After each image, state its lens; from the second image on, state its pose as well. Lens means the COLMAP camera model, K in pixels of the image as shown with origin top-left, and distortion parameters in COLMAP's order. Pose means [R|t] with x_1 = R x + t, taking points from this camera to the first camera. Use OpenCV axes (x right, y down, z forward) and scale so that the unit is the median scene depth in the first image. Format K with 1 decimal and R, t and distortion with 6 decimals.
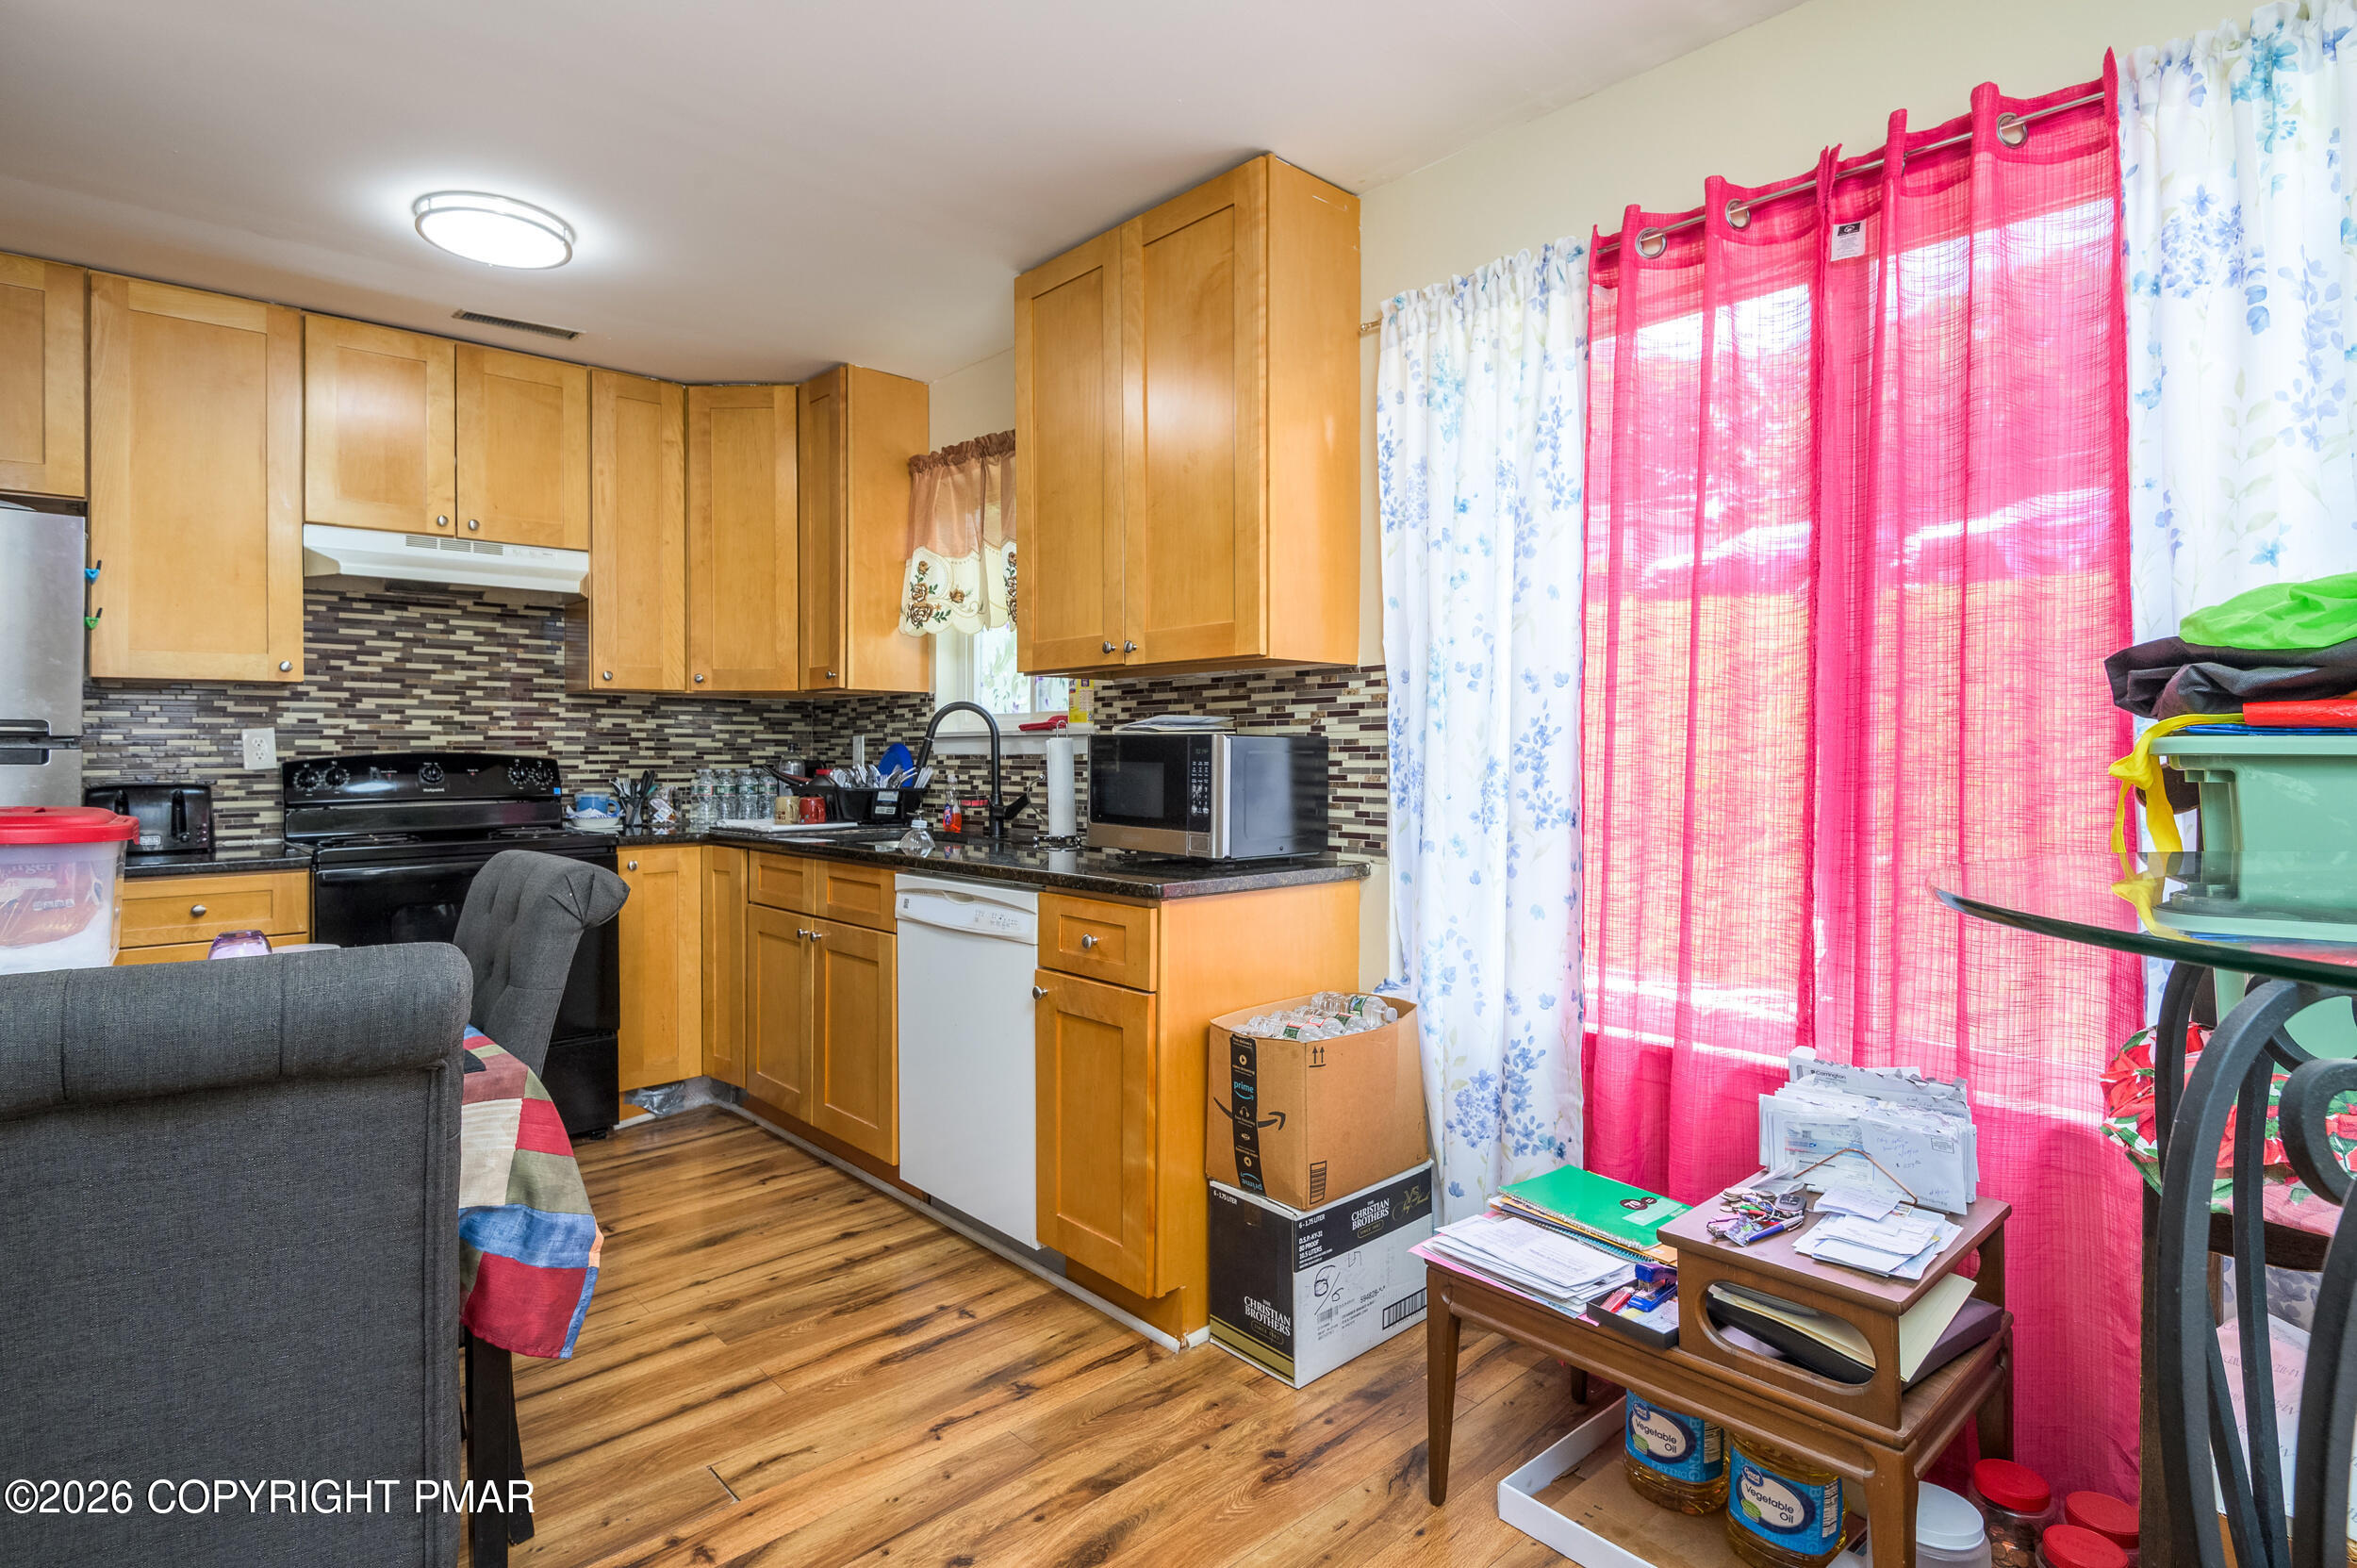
lens RADIAL K [[1202.6, 0, 1183.3], [0, 1202.6, 773.9], [0, 0, 1]] dist [0.005080, 0.000157]
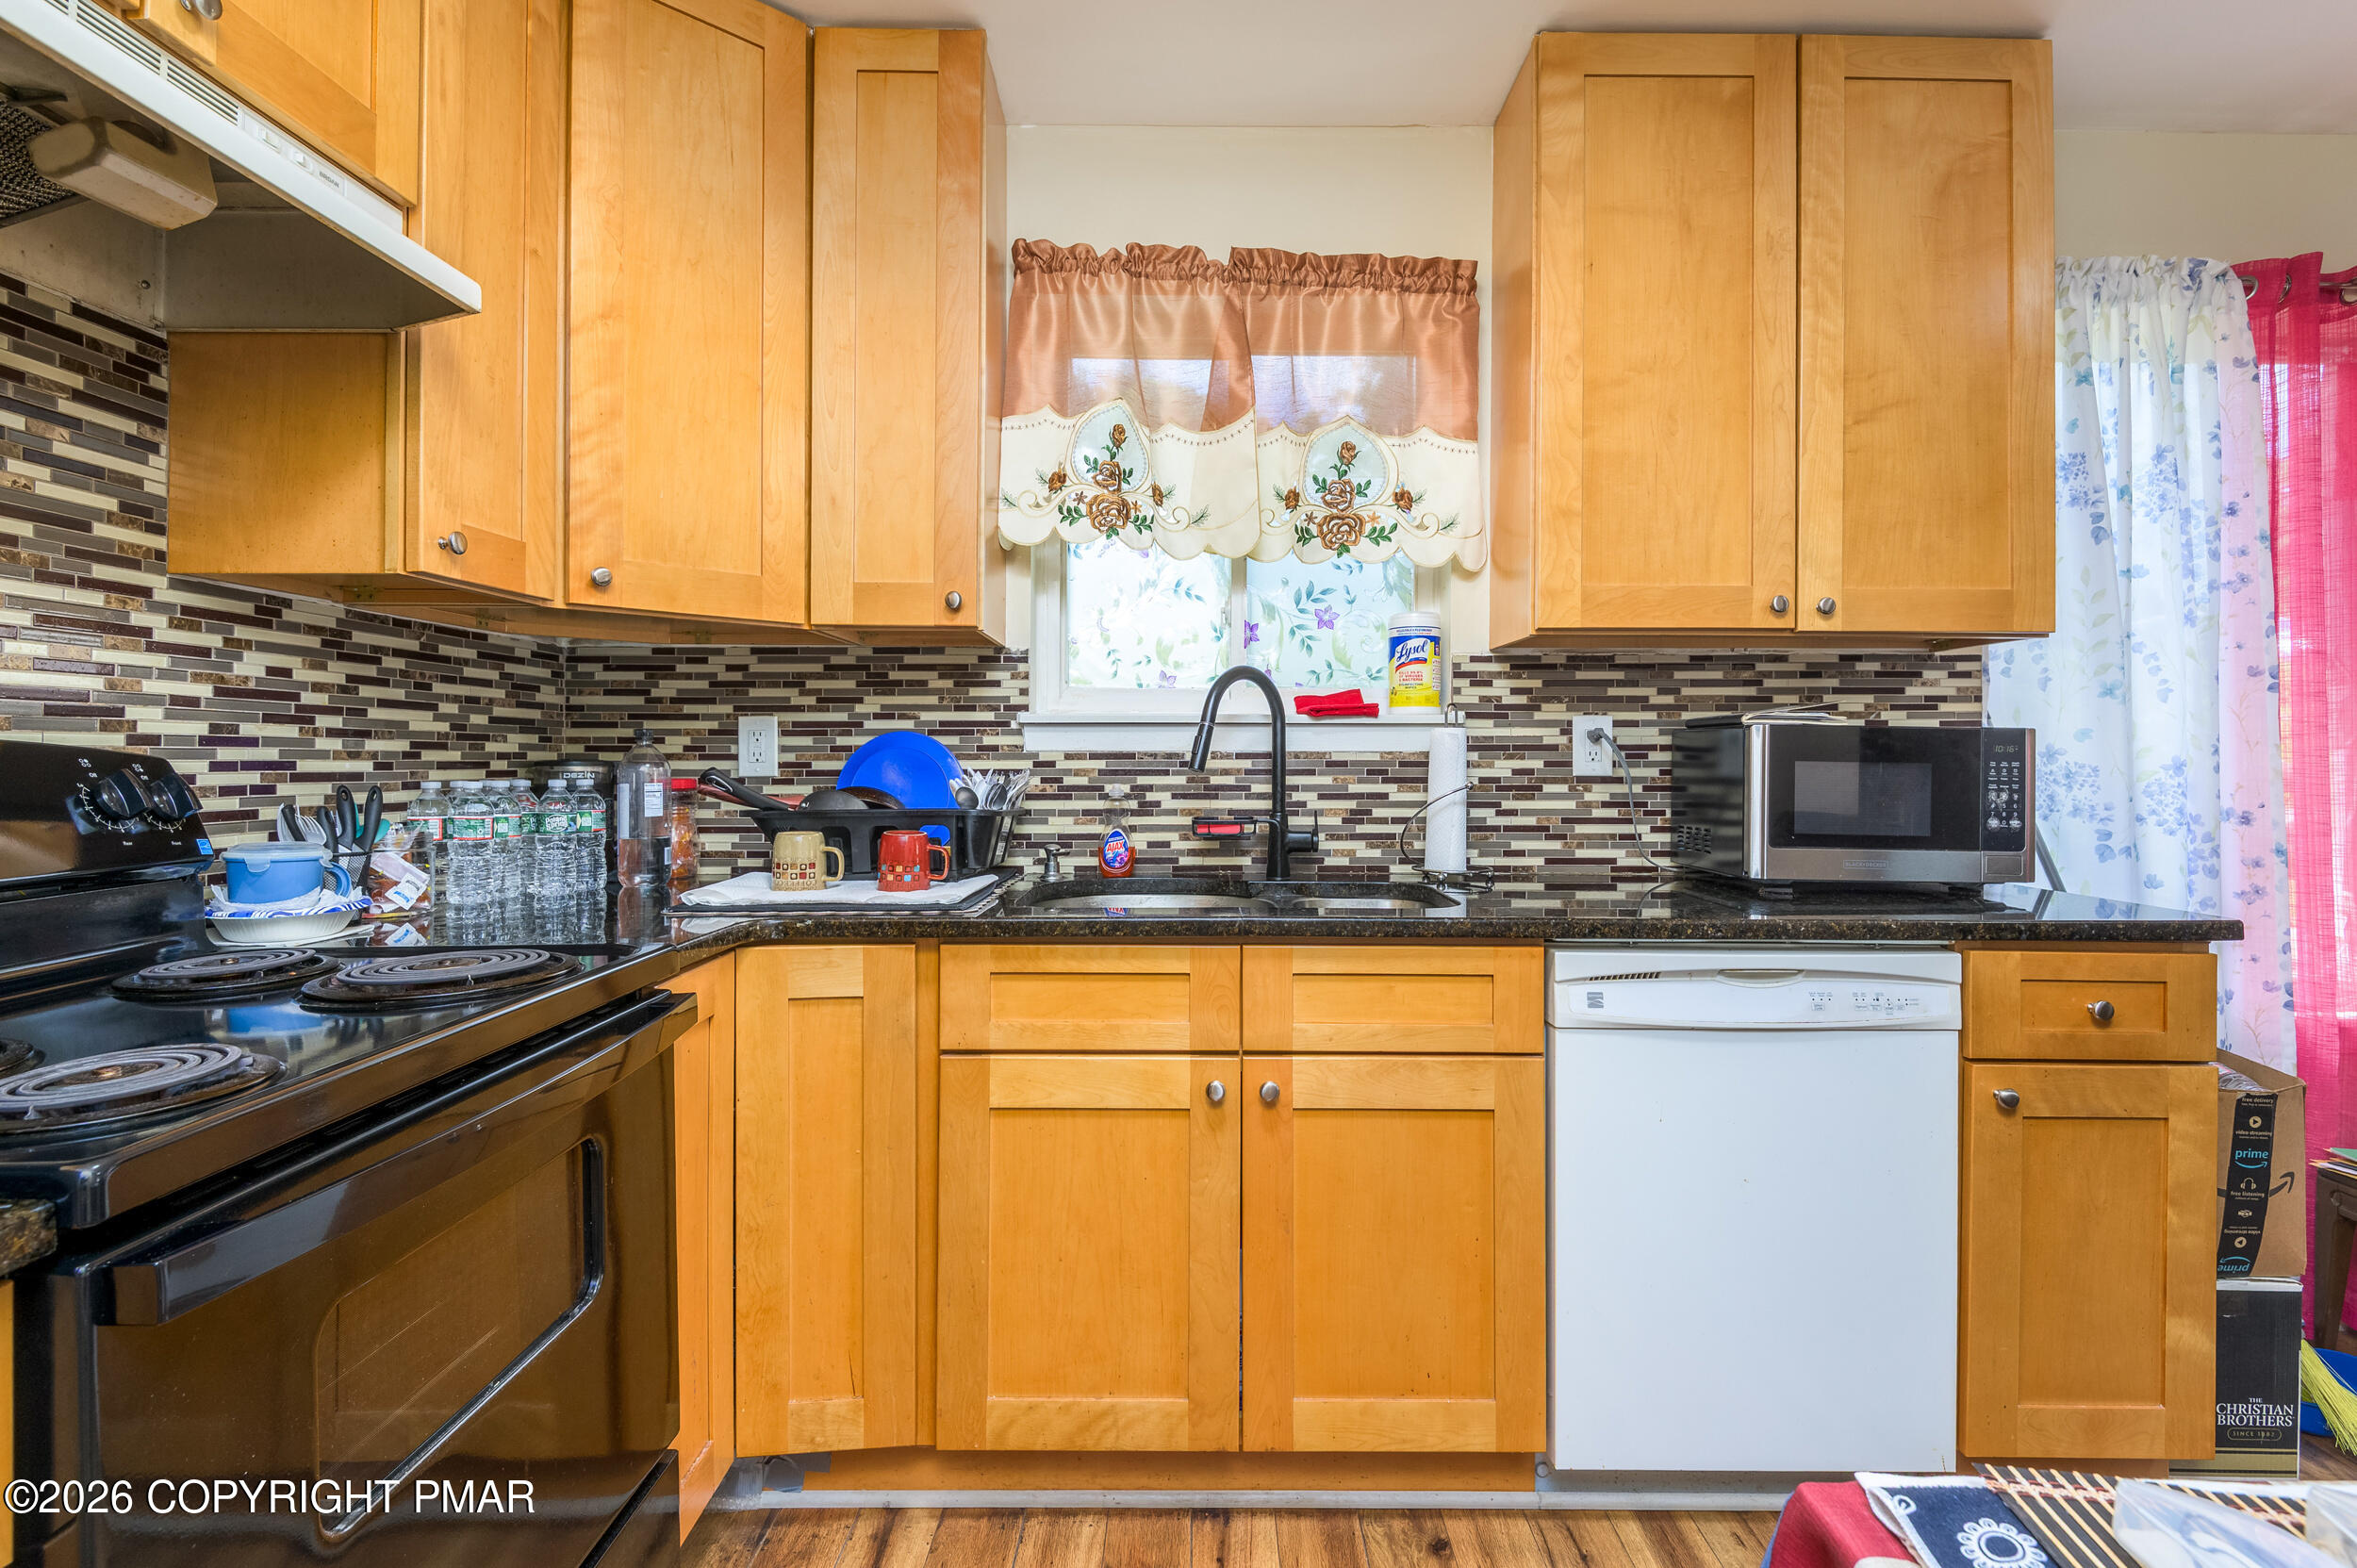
lens RADIAL K [[1155.9, 0, 1179.5], [0, 1155.9, 768.4], [0, 0, 1]] dist [-0.000113, -0.000409]
pose [[0.680759, -0.004641, 0.732493, -0.687347], [0.009124, 0.999956, -0.002144, -0.006889], [-0.732451, 0.008143, 0.680771, 0.662886]]
